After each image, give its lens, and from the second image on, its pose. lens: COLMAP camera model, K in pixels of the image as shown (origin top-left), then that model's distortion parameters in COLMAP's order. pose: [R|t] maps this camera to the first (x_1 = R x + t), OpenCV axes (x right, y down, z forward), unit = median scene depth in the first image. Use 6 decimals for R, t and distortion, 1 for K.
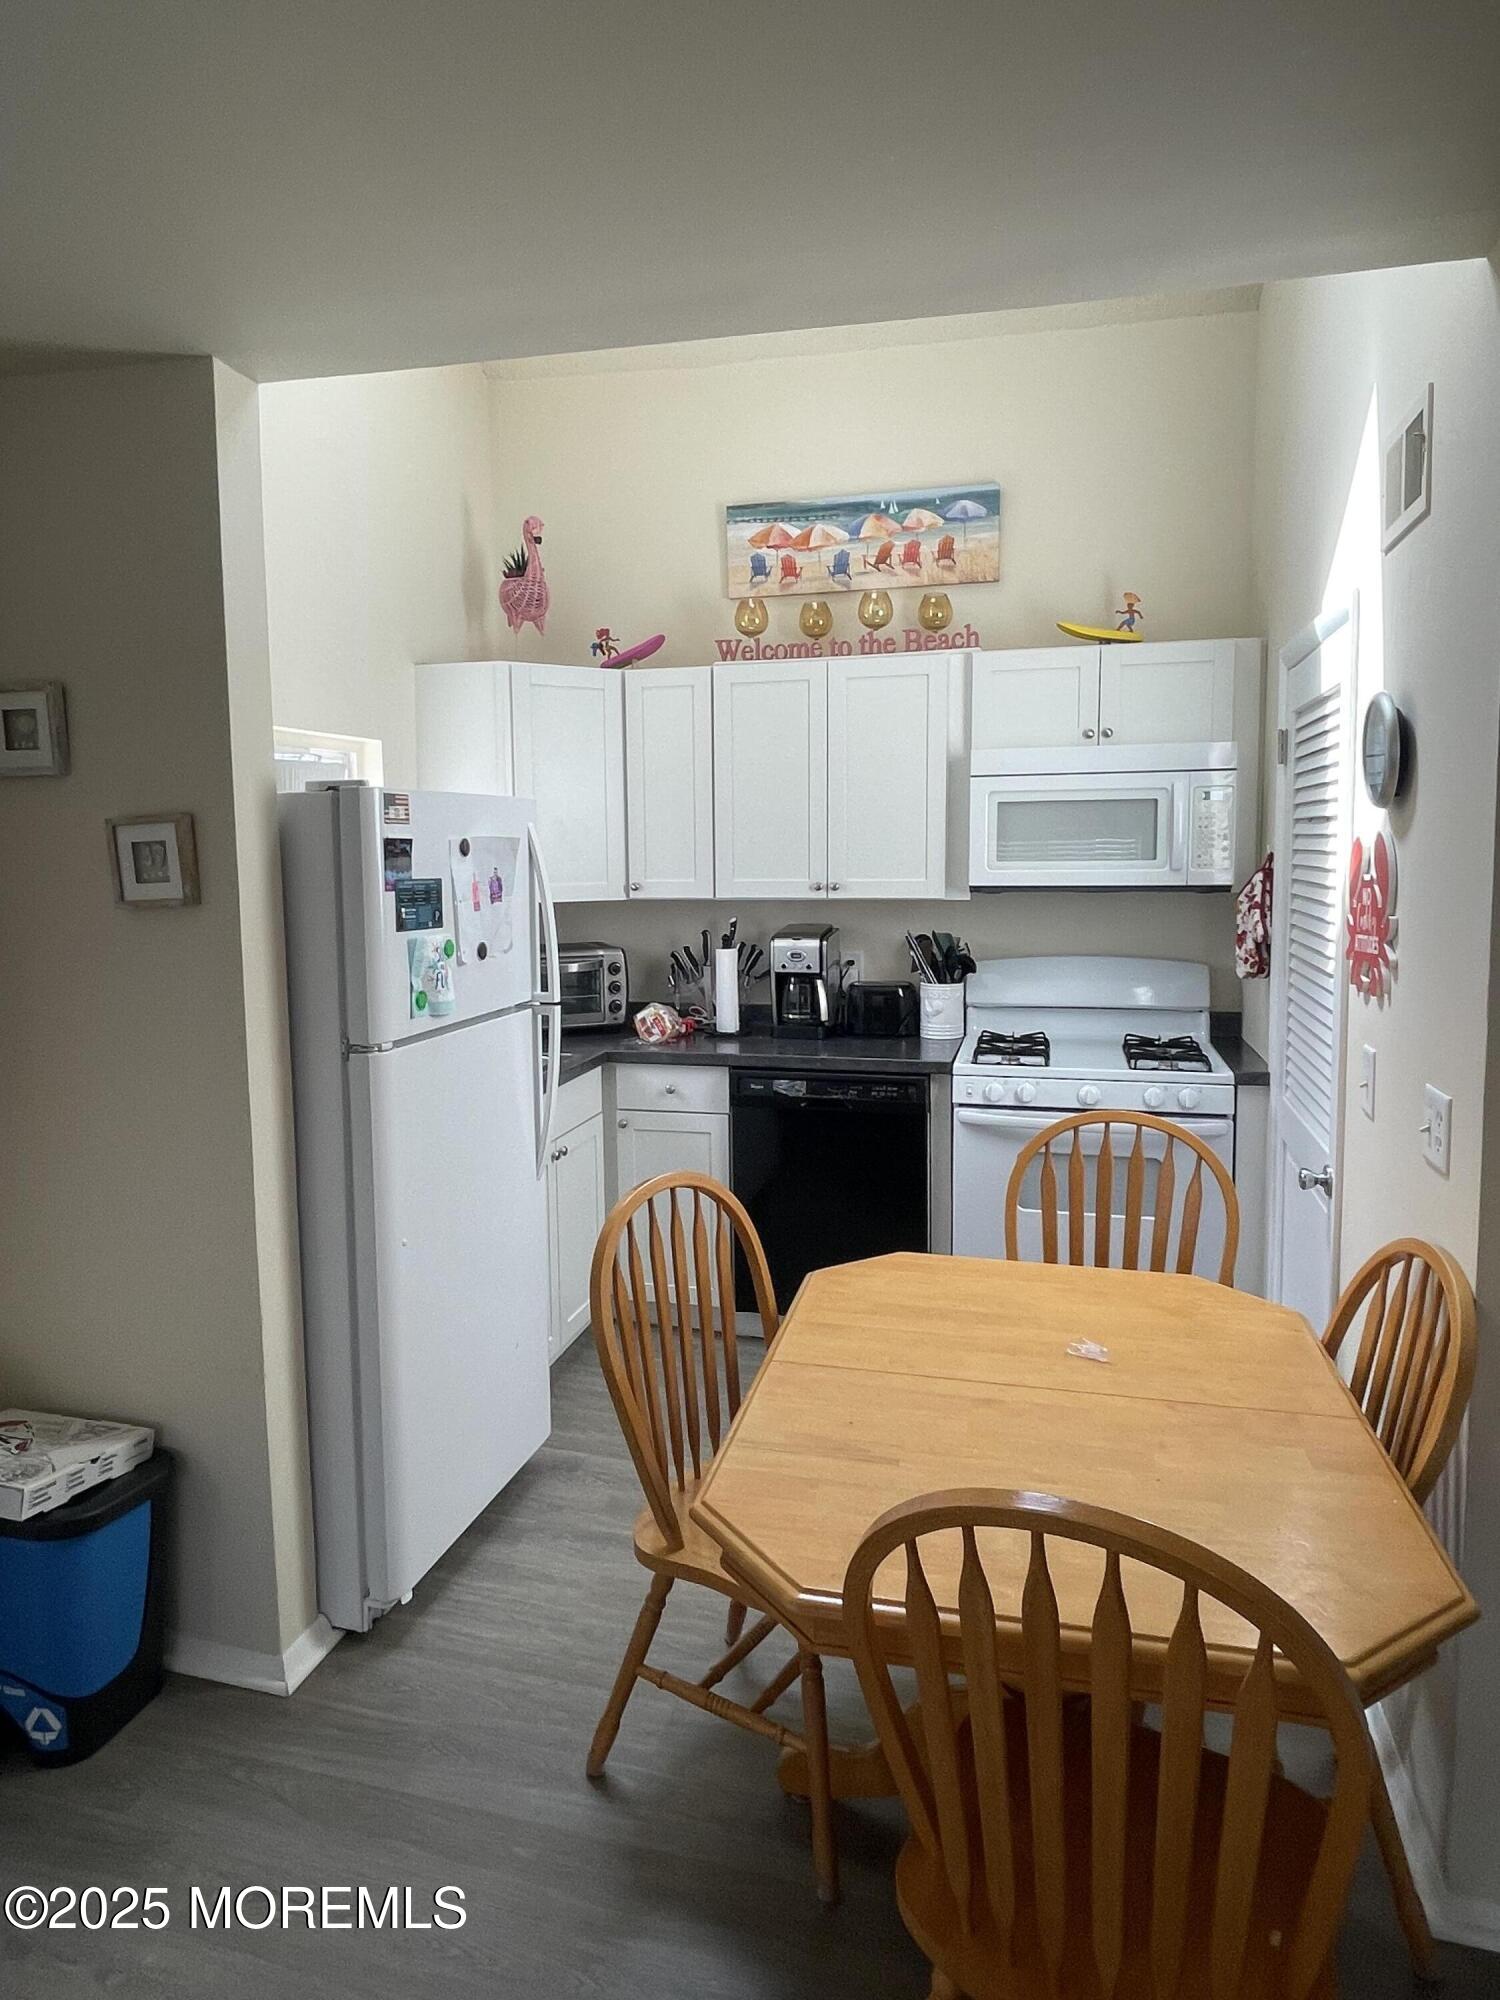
lens RADIAL K [[1253.5, 0, 734.3], [0, 1253.5, 1007.0], [0, 0, 1]] dist [0.019196, -0.003980]
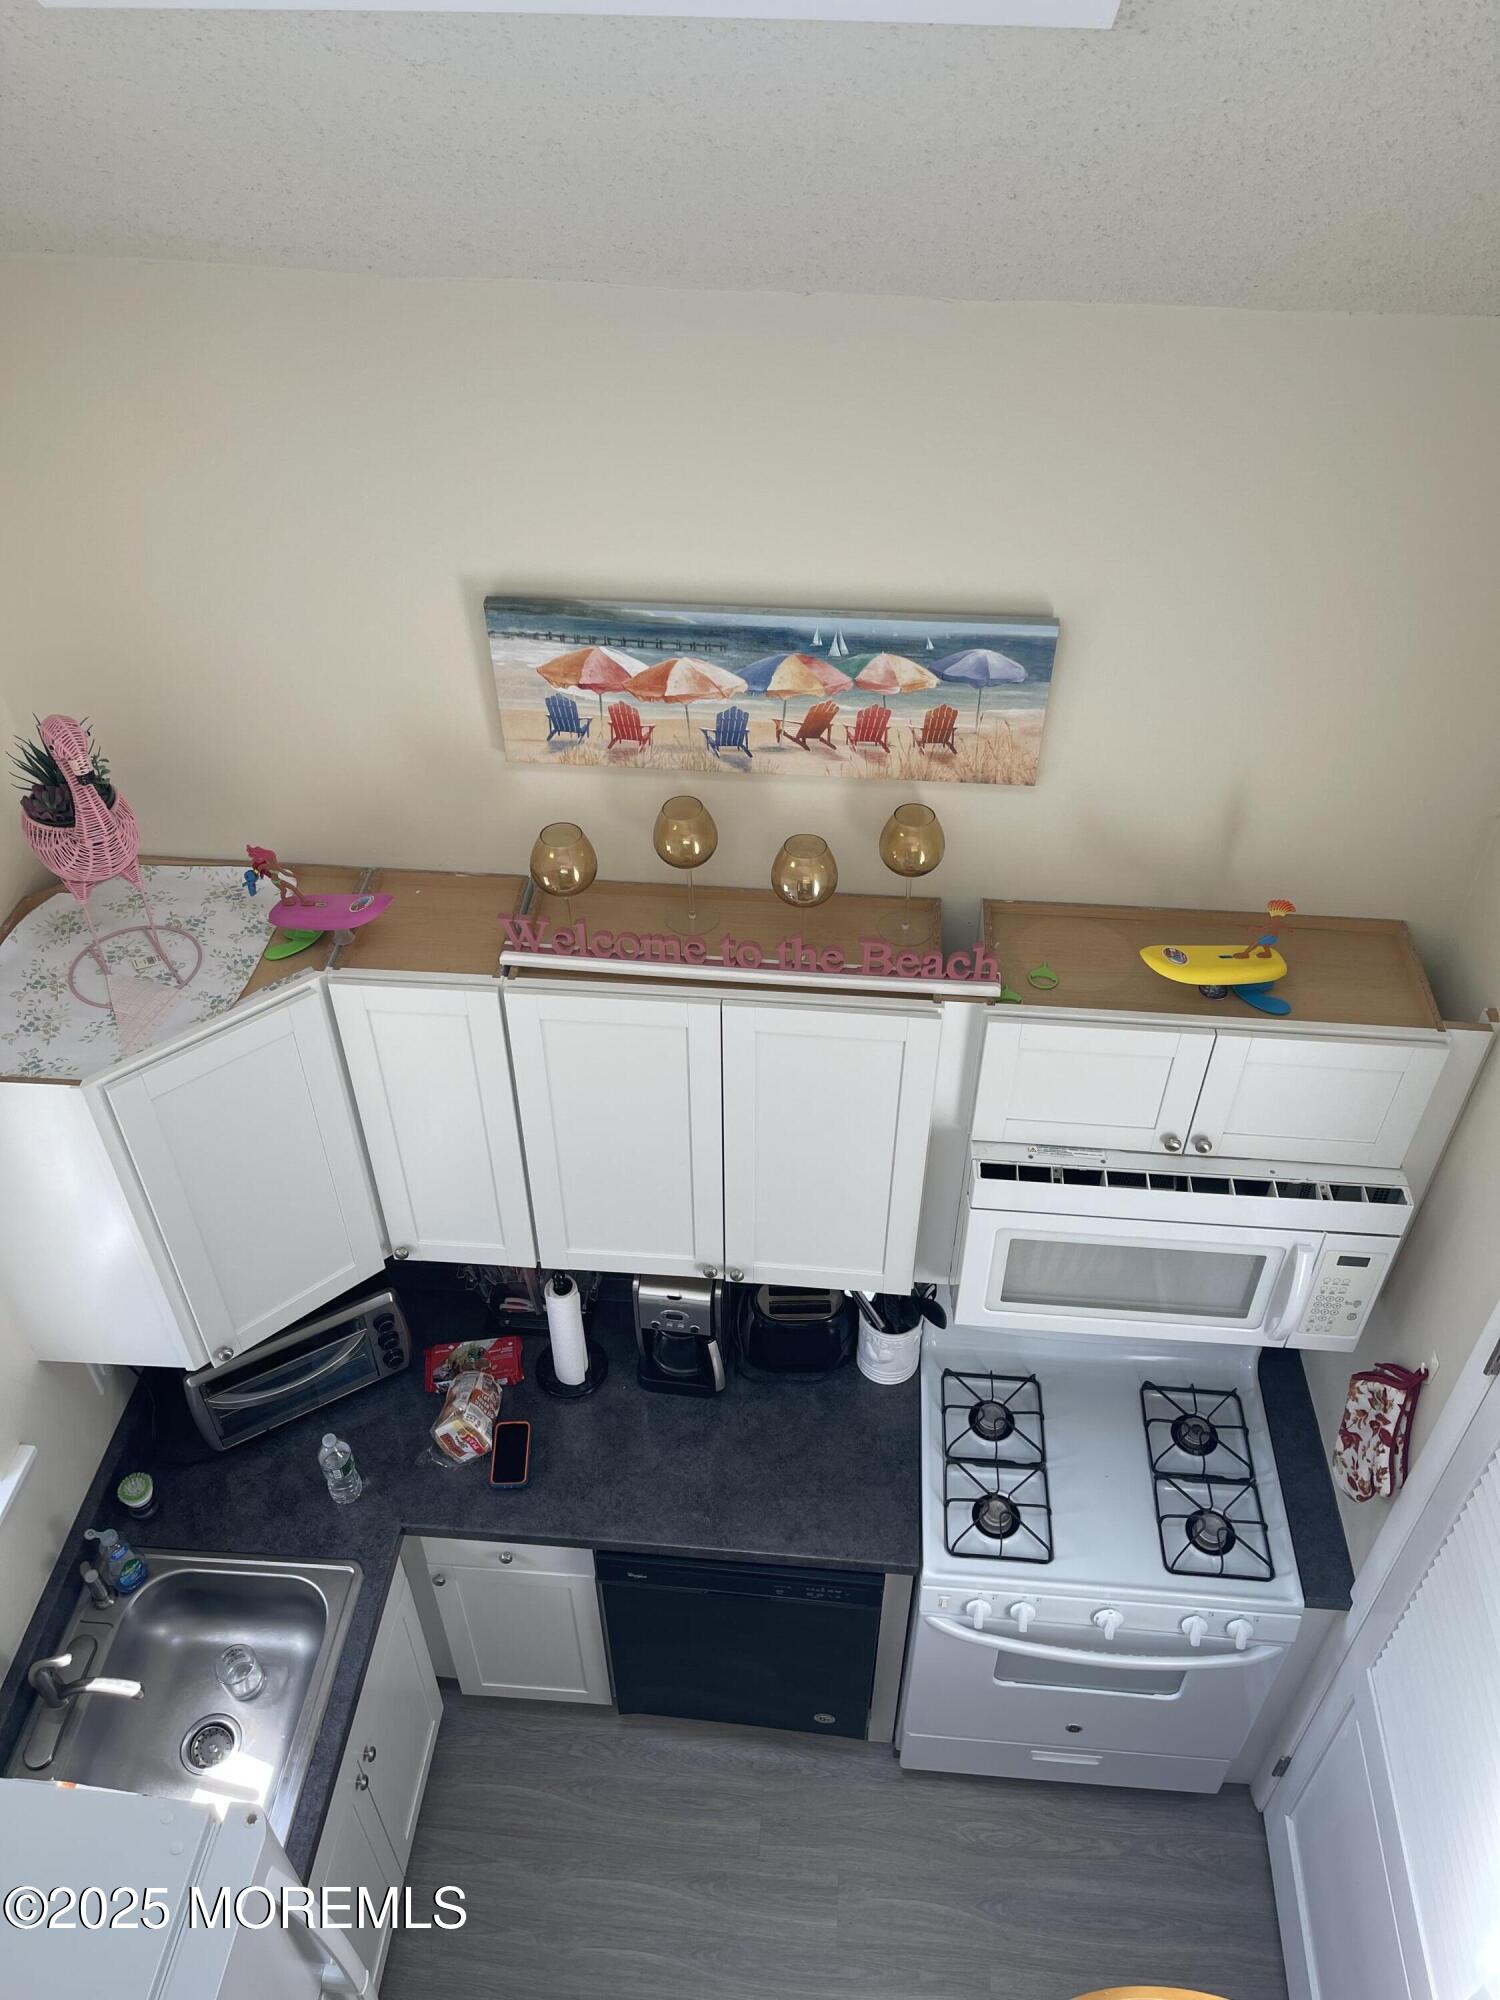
lens RADIAL K [[1522.8, 0, 759.1], [0, 1522.8, 990.4], [0, 0, 1]] dist [0.057554, -0.065448]
pose [[0.985667, -0.101167, 0.135002, 0.003447], [0.004391, 0.815356, 0.578943, -0.627376], [-0.168645, -0.570052, 0.804114, 0.454711]]
